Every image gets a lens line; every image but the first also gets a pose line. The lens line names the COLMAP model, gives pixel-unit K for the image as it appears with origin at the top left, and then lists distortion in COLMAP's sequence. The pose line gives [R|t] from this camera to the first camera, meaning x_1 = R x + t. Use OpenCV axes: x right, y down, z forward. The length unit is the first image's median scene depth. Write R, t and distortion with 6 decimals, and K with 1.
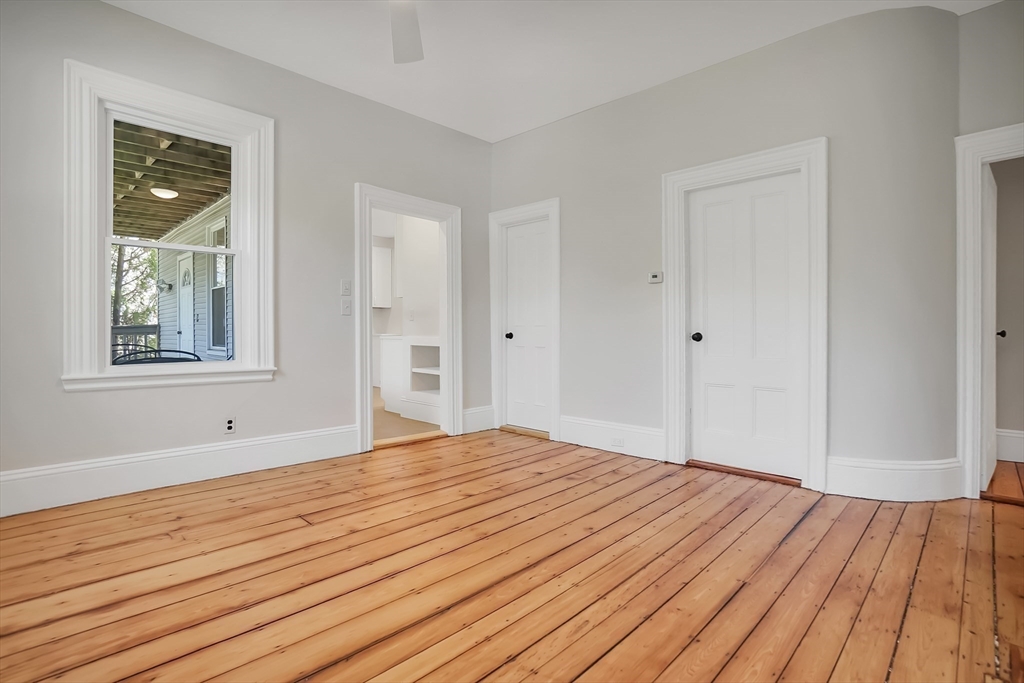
lens RADIAL K [[502.6, 0, 512.0], [0, 502.6, 341.5], [0, 0, 1]] dist [-0.078050, 0.034118]
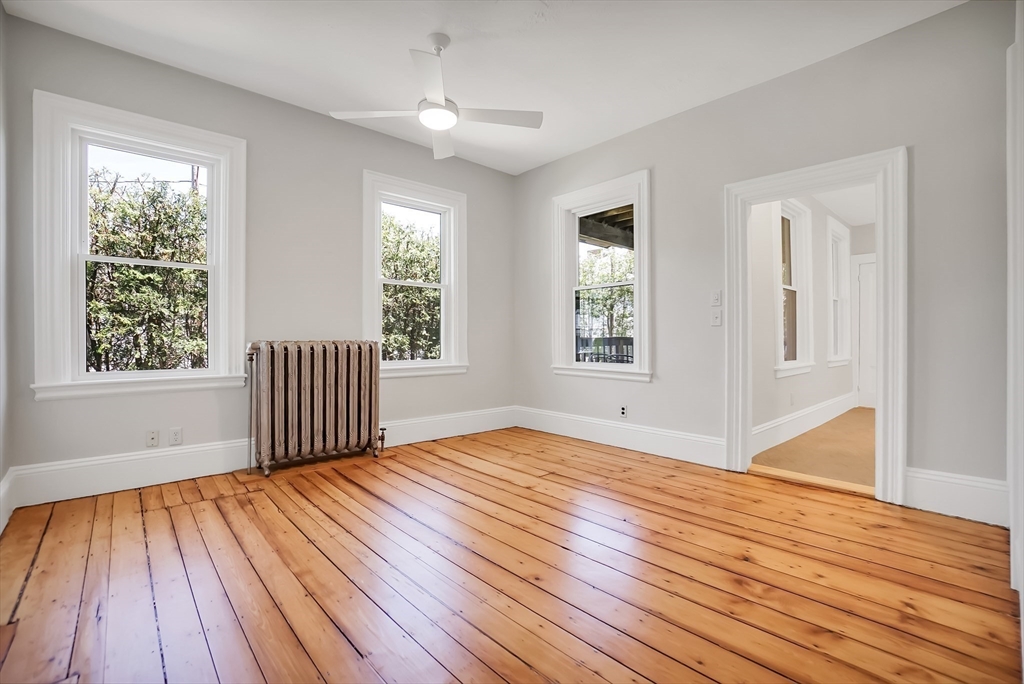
lens RADIAL K [[462.0, 0, 507.1], [0, 462.0, 339.1], [0, 0, 1]] dist [-0.065515, 0.023983]
pose [[-0.078510, 0.001058, -0.996913, 0.906328], [-0.020991, 0.999776, 0.002715, -0.032377], [0.996692, 0.021140, -0.078471, 0.968958]]
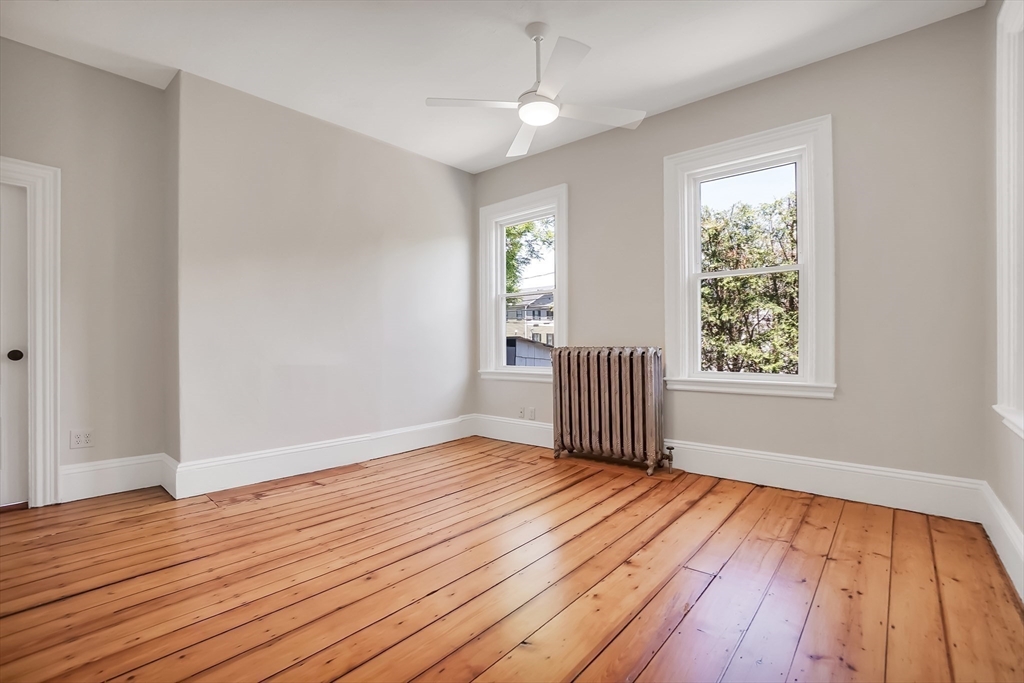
lens RADIAL K [[462.0, 0, 507.1], [0, 462.0, 338.6], [0, 0, 1]] dist [-0.065515, 0.023983]
pose [[-0.998586, 0.000882, -0.053159, -0.040905], [0.000411, 0.999960, 0.008882, -0.051132], [0.053164, 0.008848, -0.998547, 1.744792]]
